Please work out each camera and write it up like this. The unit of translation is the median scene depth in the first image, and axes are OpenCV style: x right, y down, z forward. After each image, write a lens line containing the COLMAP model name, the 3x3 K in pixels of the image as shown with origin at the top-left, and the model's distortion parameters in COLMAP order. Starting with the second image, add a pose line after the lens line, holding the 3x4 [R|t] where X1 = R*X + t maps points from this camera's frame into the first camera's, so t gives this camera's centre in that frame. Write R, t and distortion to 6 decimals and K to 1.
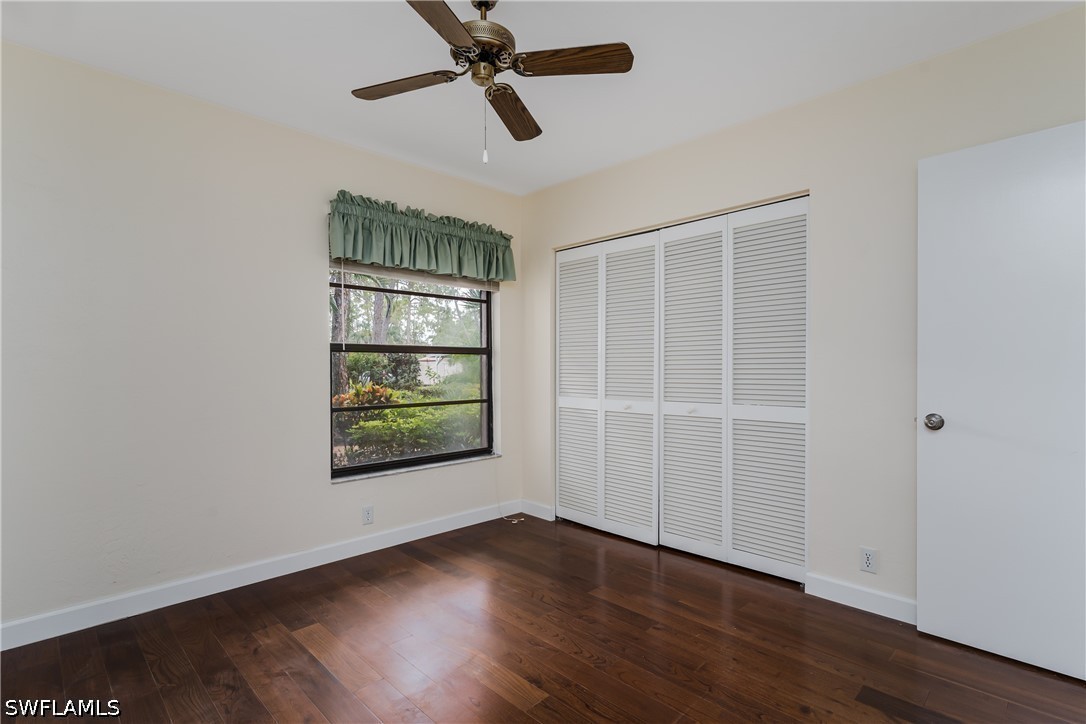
lens RADIAL K [[525.9, 0, 543.0], [0, 525.9, 362.0], [0, 0, 1]] dist [-0.000336, 0.000000]
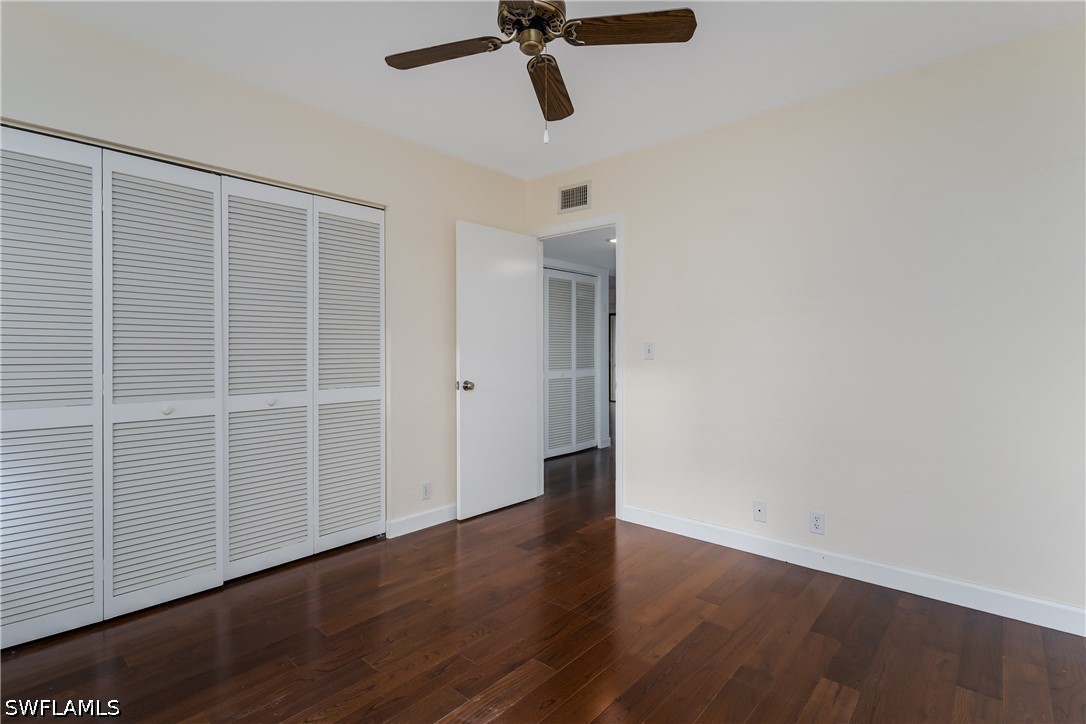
lens RADIAL K [[526.9, 0, 543.0], [0, 526.9, 340.0], [0, 0, 1]] dist [-0.000541, -0.000033]
pose [[-0.078352, 0.025130, 0.996609, -0.661834], [-0.005240, 0.999658, -0.025618, 0.010243], [-0.996912, -0.007229, -0.078194, 0.662298]]
